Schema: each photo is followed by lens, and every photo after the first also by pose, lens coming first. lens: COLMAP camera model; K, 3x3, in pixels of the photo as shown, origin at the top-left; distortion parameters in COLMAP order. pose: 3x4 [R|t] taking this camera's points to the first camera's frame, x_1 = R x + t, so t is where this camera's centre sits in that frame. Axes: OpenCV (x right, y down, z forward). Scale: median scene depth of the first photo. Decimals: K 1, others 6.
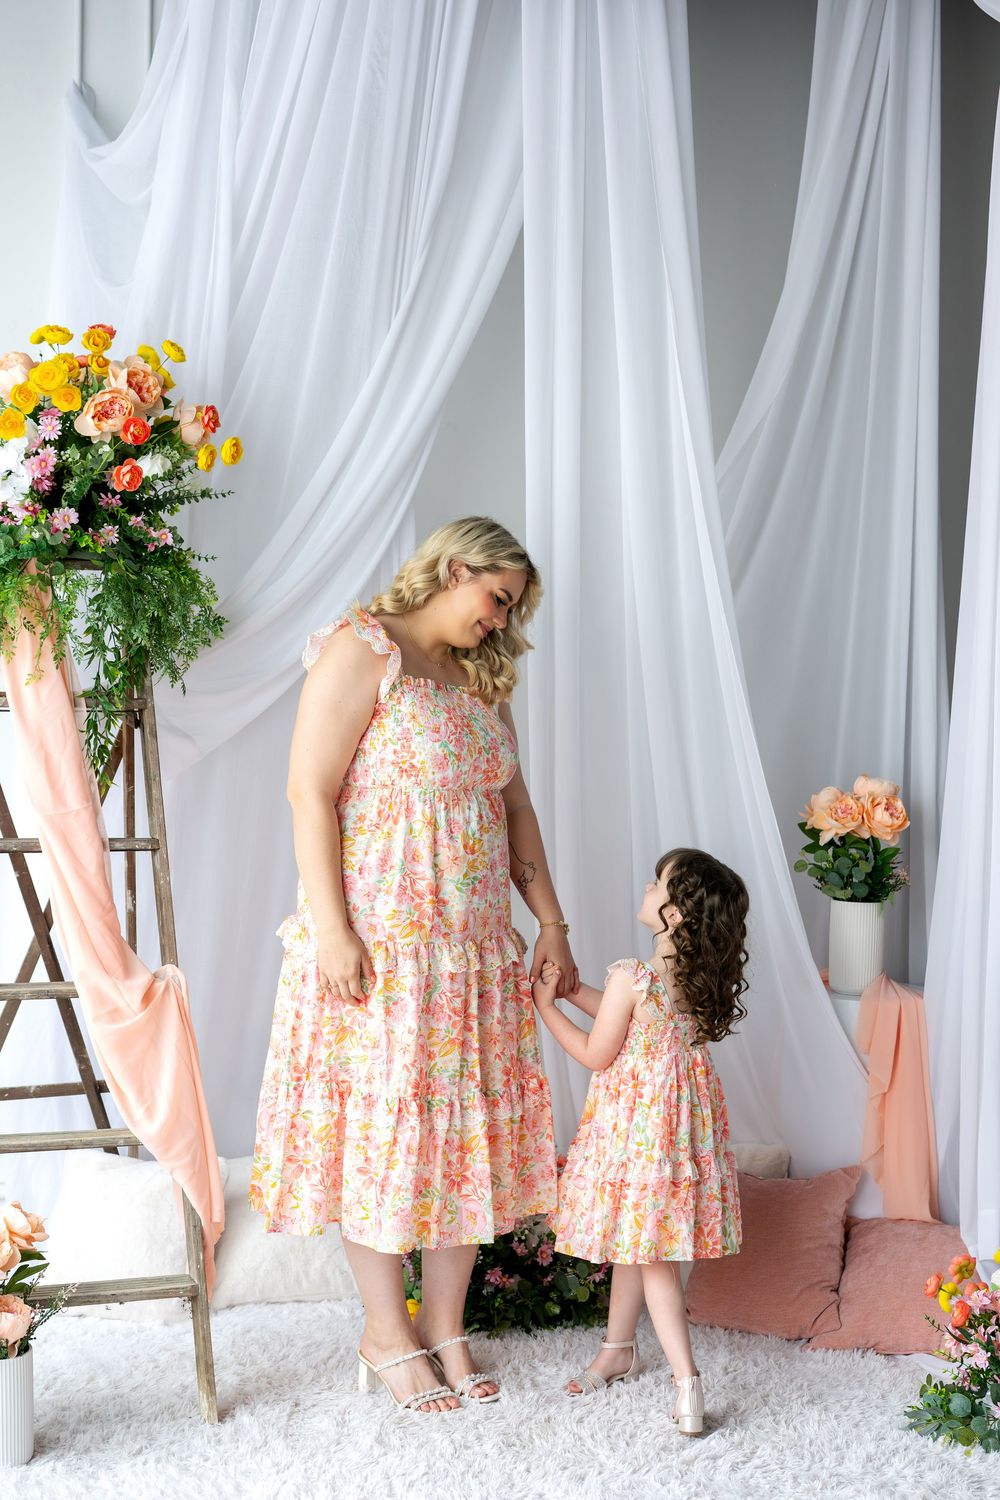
lens RADIAL K [[2076.3, 0, 549.1], [0, 2076.3, 768.2], [0, 0, 1]] dist [-0.014908, 0.000000]
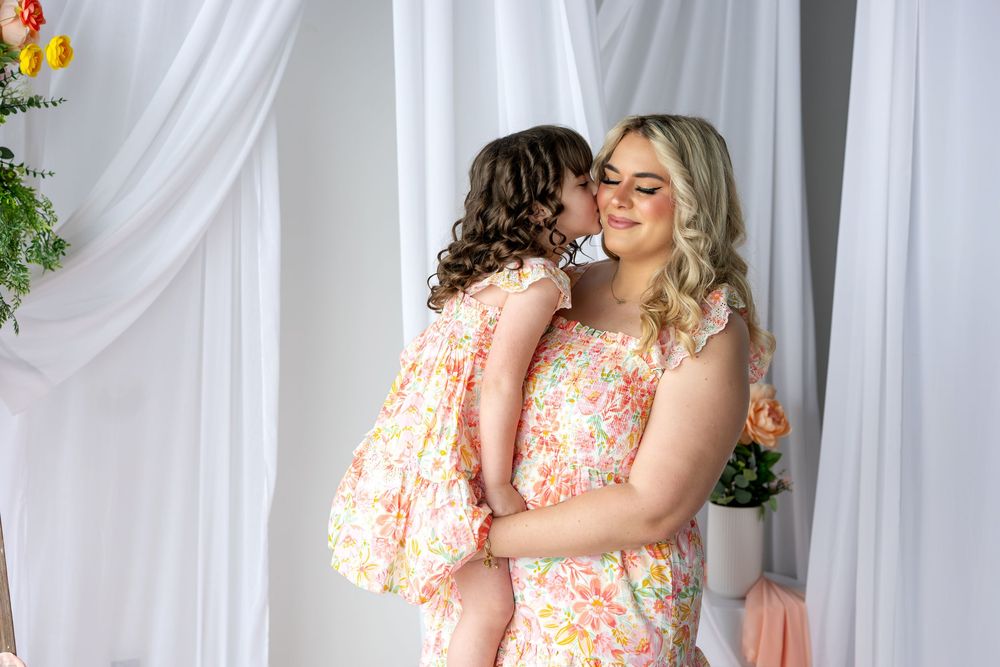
lens RADIAL K [[1384.2, 0, 500.4], [0, 1384.2, 333.7], [0, 0, 1]] dist [-0.014908, 0.000000]
pose [[0.995387, -0.024213, 0.092837, -0.027300], [0.019019, 0.998225, 0.056431, -0.065421], [-0.094039, -0.054405, 0.994081, 0.408797]]
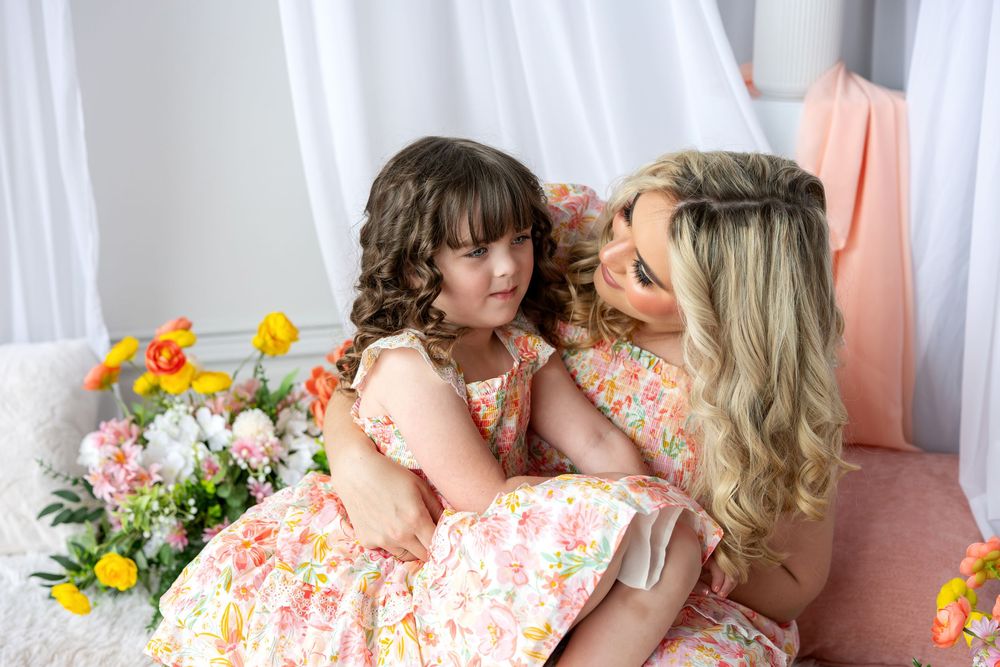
lens RADIAL K [[1384.2, 0, 502.1], [0, 1384.2, 343.1], [0, 0, 1]] dist [-0.014908, 0.000000]
pose [[0.999131, -0.003712, -0.041507, 0.086326], [0.012567, 0.976494, 0.215180, 0.103720], [0.039732, -0.215514, 0.975692, 0.652725]]
